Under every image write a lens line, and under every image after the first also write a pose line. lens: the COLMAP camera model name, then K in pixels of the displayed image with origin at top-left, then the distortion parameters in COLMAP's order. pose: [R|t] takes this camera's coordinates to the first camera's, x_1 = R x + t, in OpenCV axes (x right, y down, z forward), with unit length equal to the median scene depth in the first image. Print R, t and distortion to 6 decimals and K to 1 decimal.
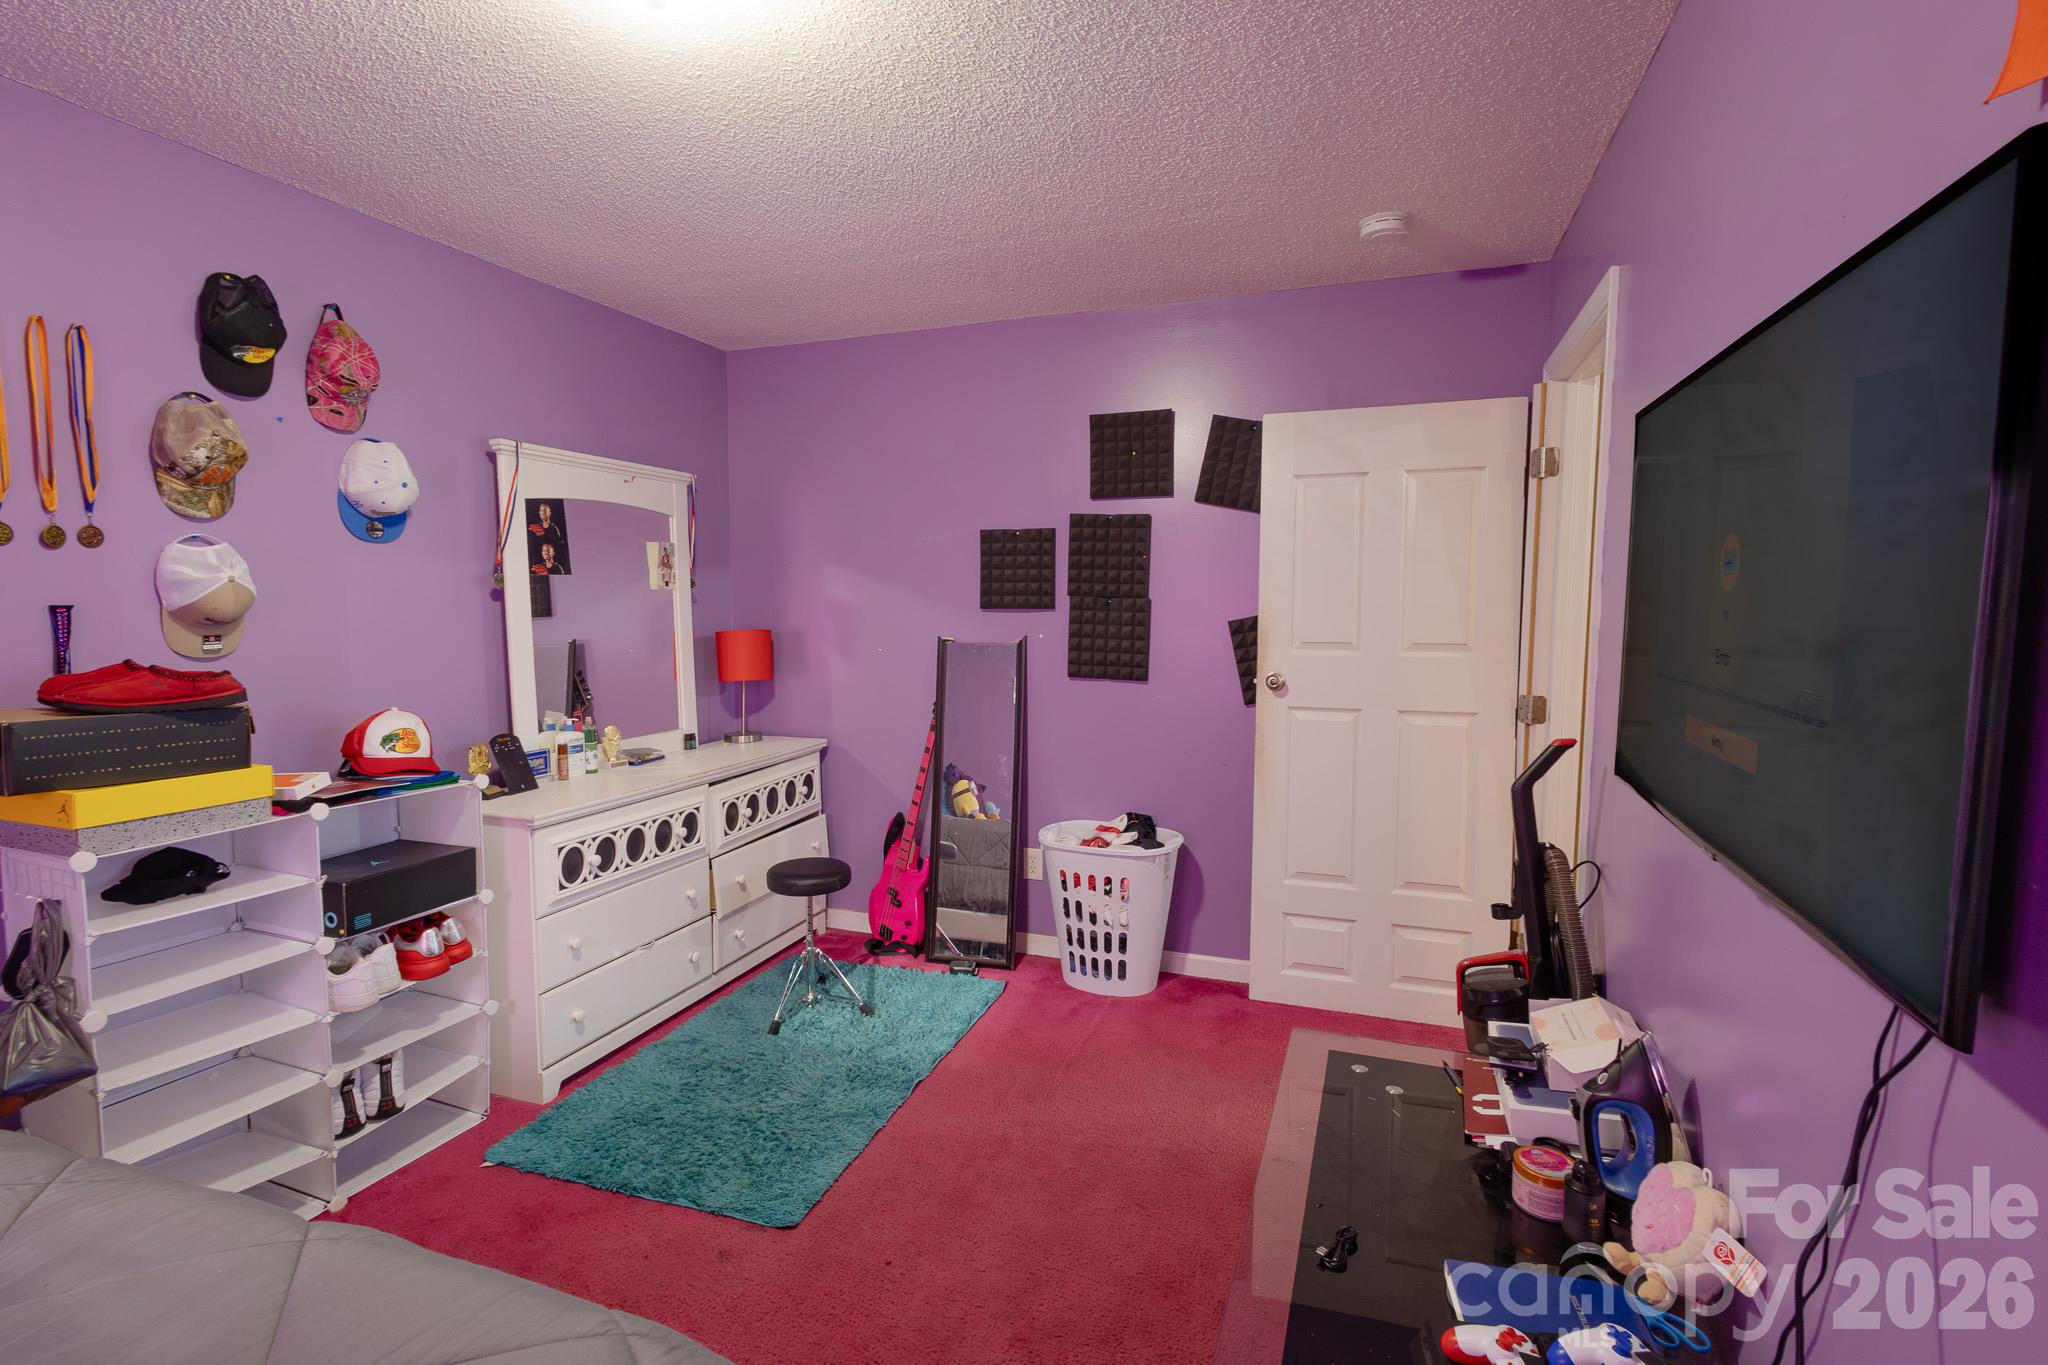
lens RADIAL K [[963.1, 0, 1018.9], [0, 963.1, 678.7], [0, 0, 1]] dist [0.009448, -0.000158]
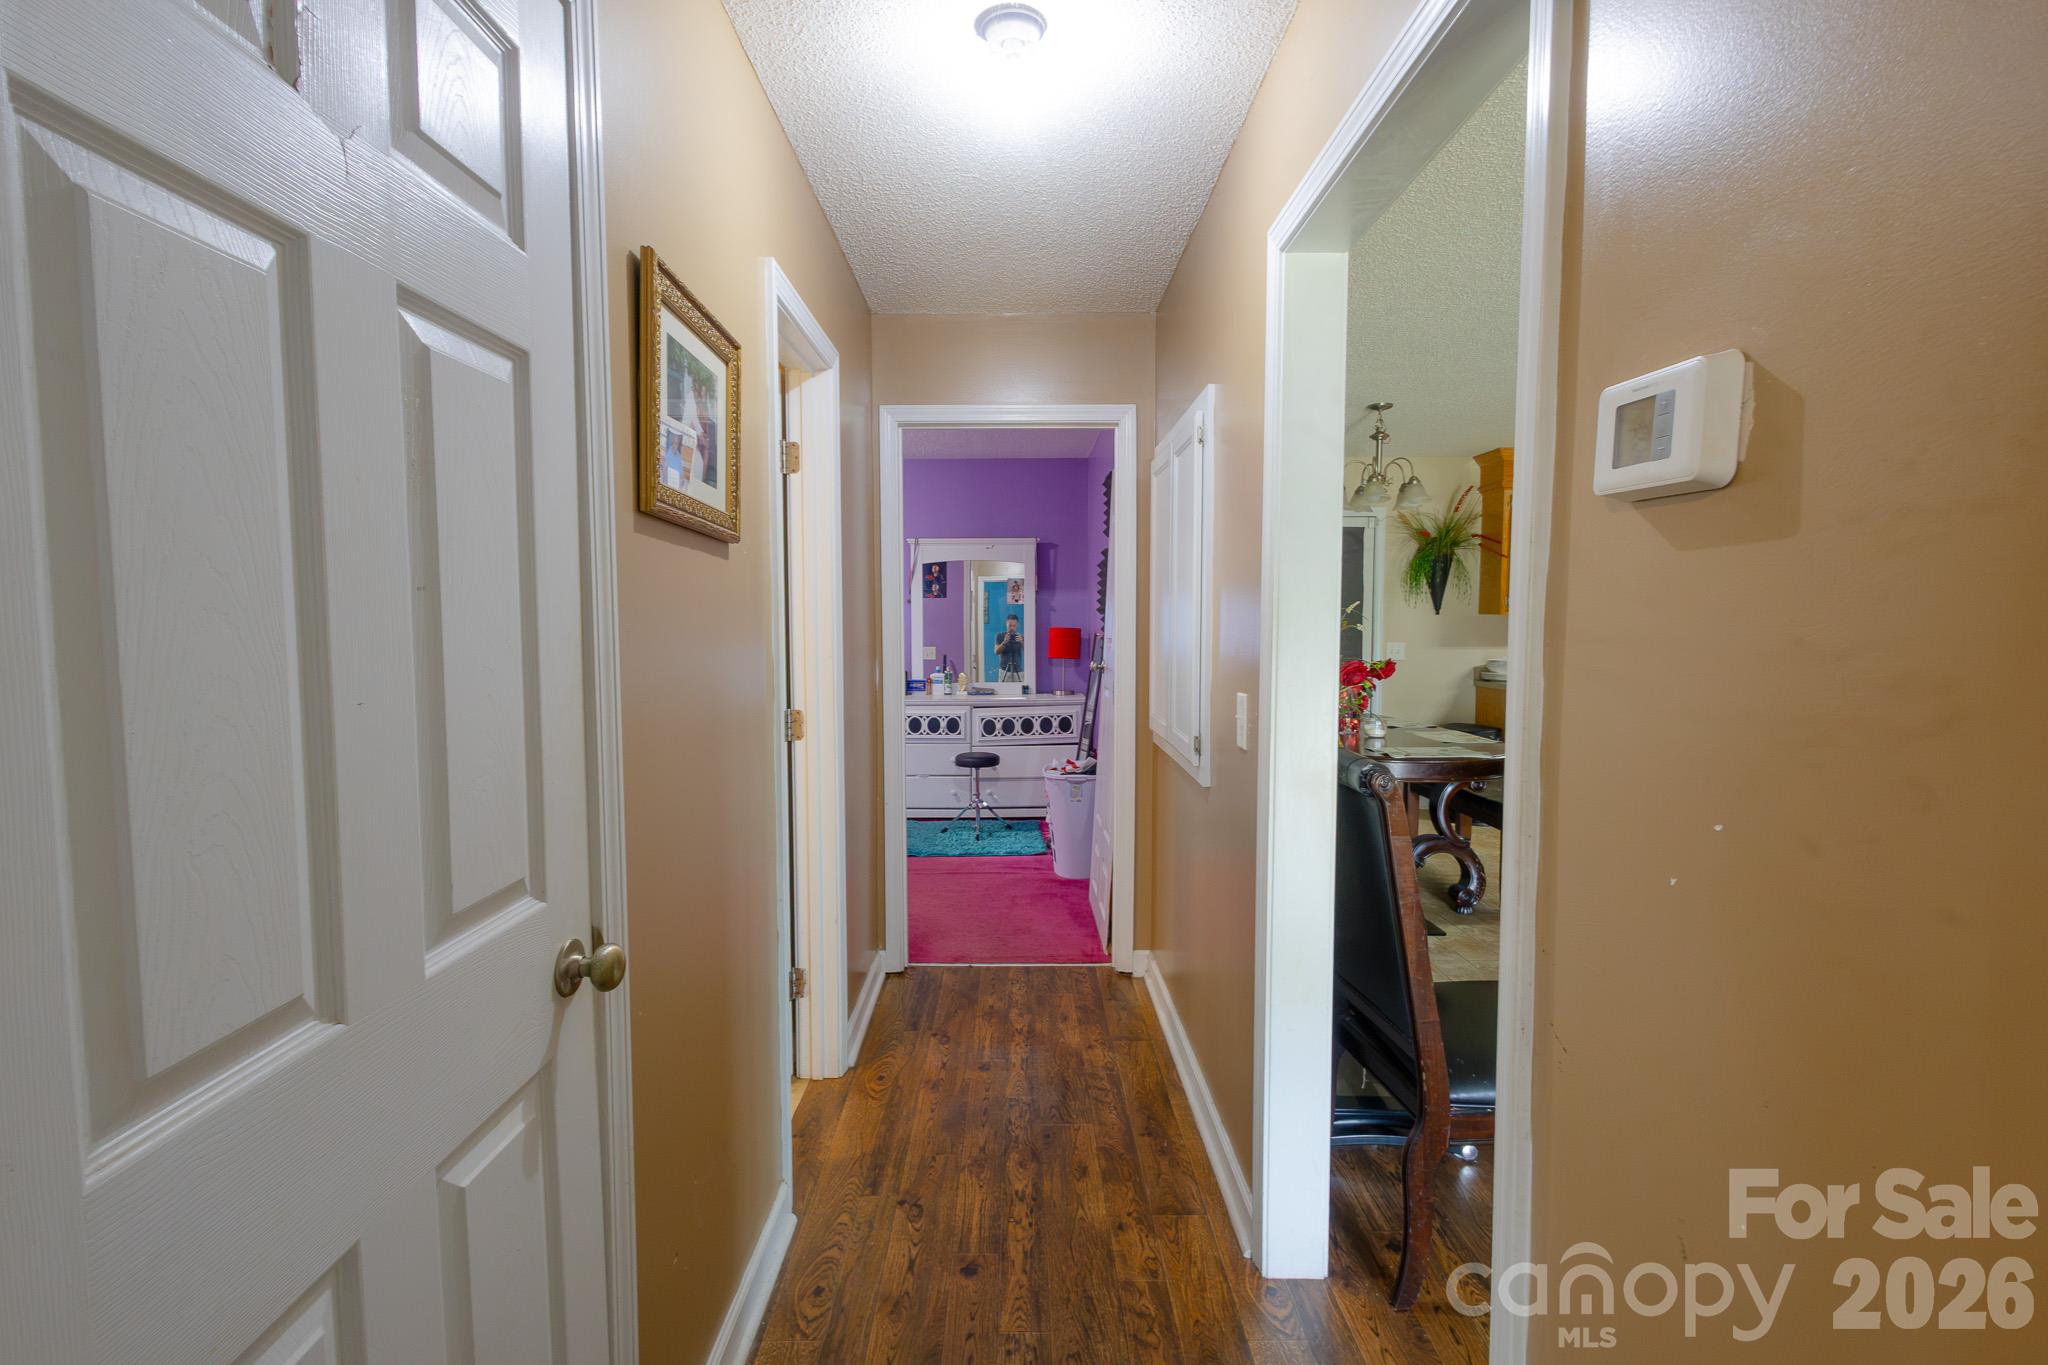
lens RADIAL K [[963.1, 0, 1018.9], [0, 963.1, 678.7], [0, 0, 1]] dist [0.009448, -0.000158]
pose [[0.356958, 0.060634, -0.932150, 1.094611], [-0.074156, 0.996581, 0.036428, -0.015711], [0.931172, 0.056121, 0.360234, 0.294766]]
